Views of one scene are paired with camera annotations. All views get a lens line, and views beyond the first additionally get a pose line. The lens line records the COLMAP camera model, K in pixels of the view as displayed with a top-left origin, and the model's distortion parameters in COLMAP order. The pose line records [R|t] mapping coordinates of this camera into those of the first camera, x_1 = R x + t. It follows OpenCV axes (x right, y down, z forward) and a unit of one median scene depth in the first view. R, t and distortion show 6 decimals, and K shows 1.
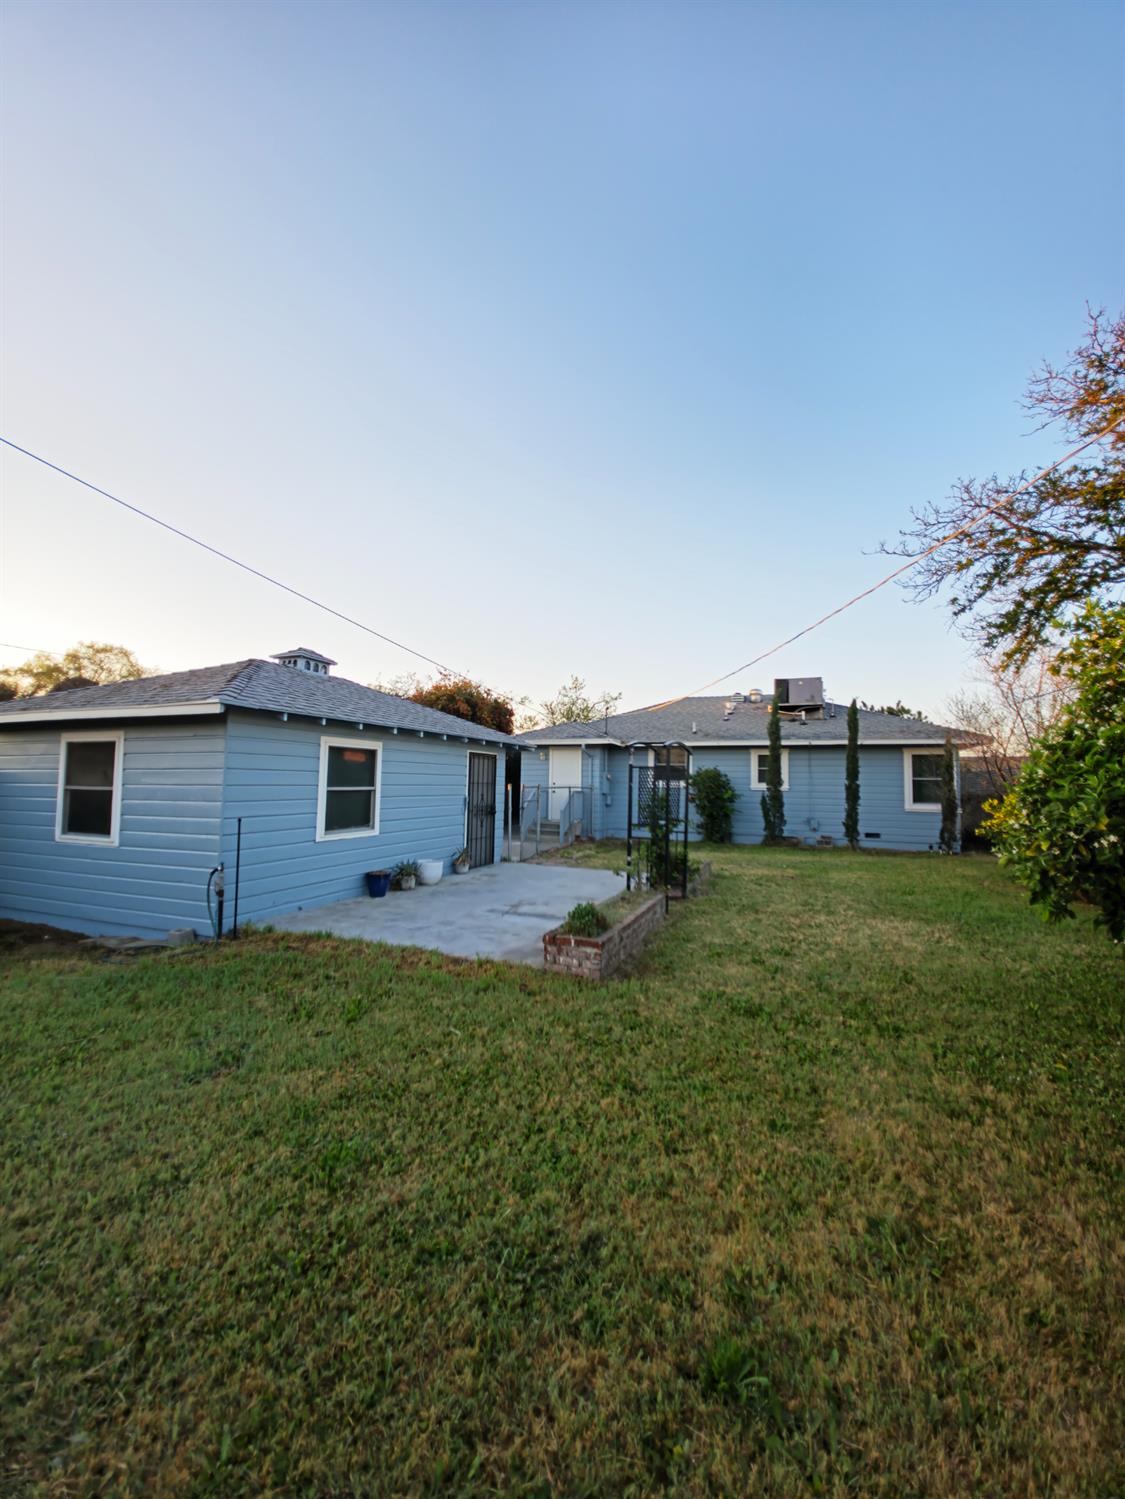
lens RADIAL K [[601.3, 0, 566.3], [0, 601.3, 746.8], [0, 0, 1]] dist [-0.001267, -0.000094]
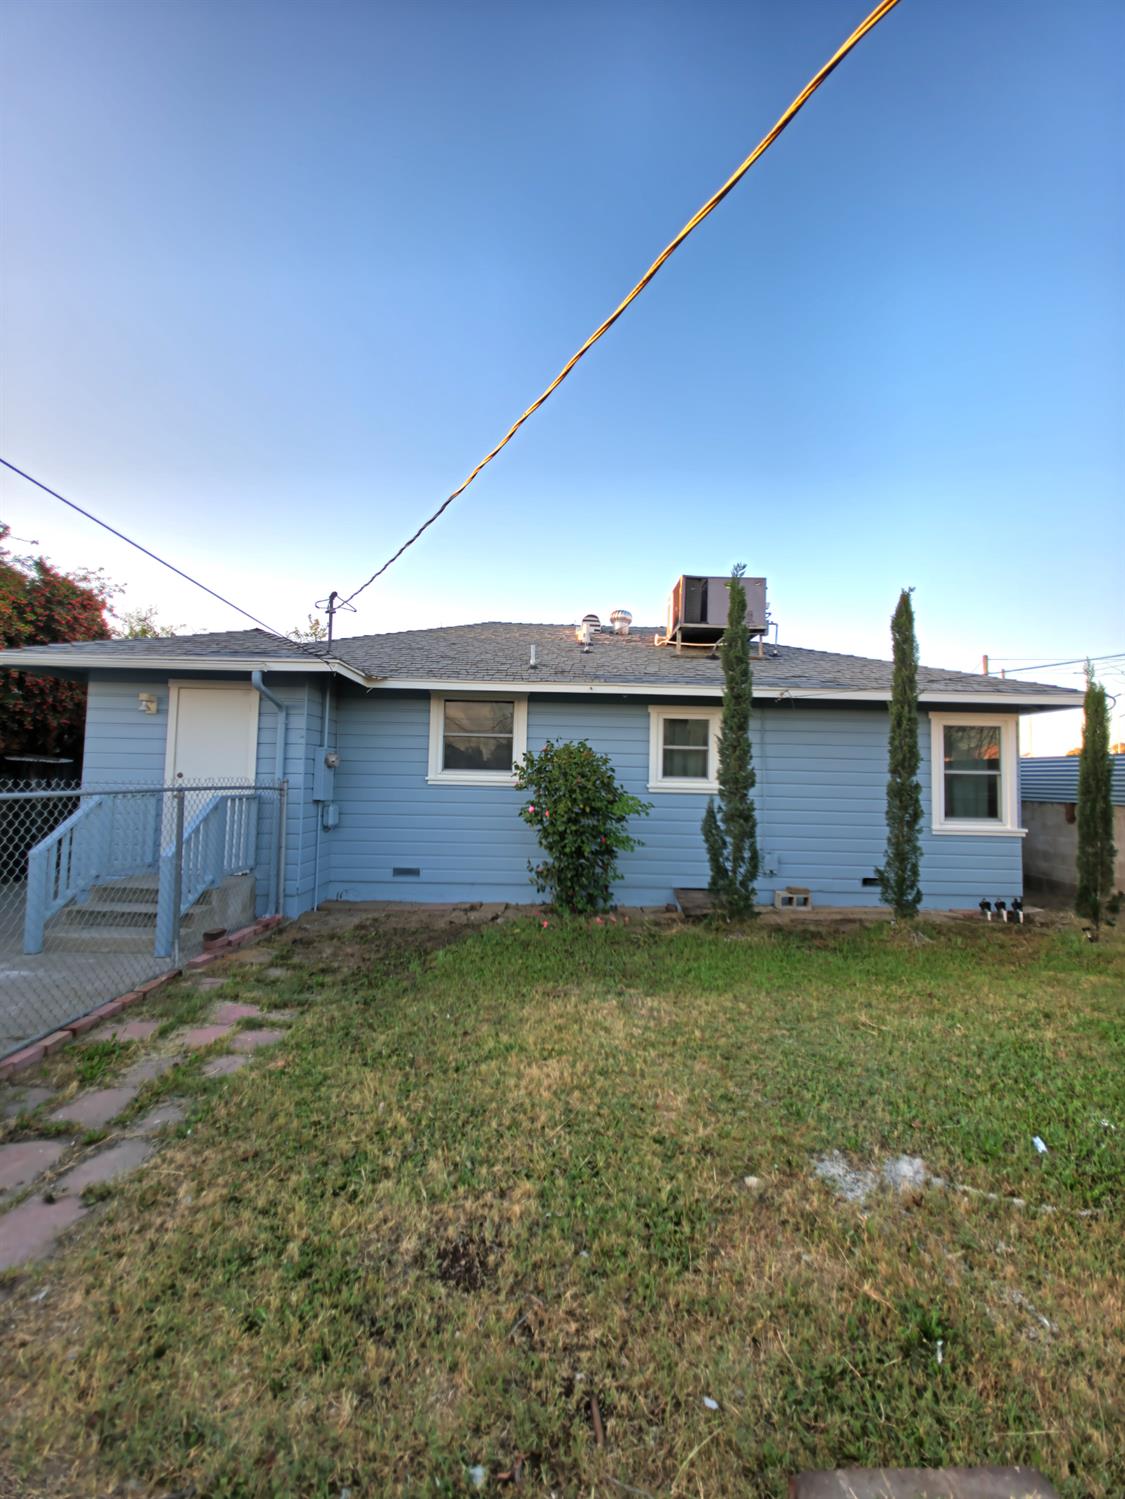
lens RADIAL K [[601.3, 0, 570.4], [0, 601.3, 743.8], [0, 0, 1]] dist [-0.001267, -0.000094]
pose [[0.924329, 0.025355, 0.380753, 0.066265], [-0.031405, 0.999460, 0.009686, 0.030517], [-0.380302, -0.020911, 0.924626, 0.571255]]
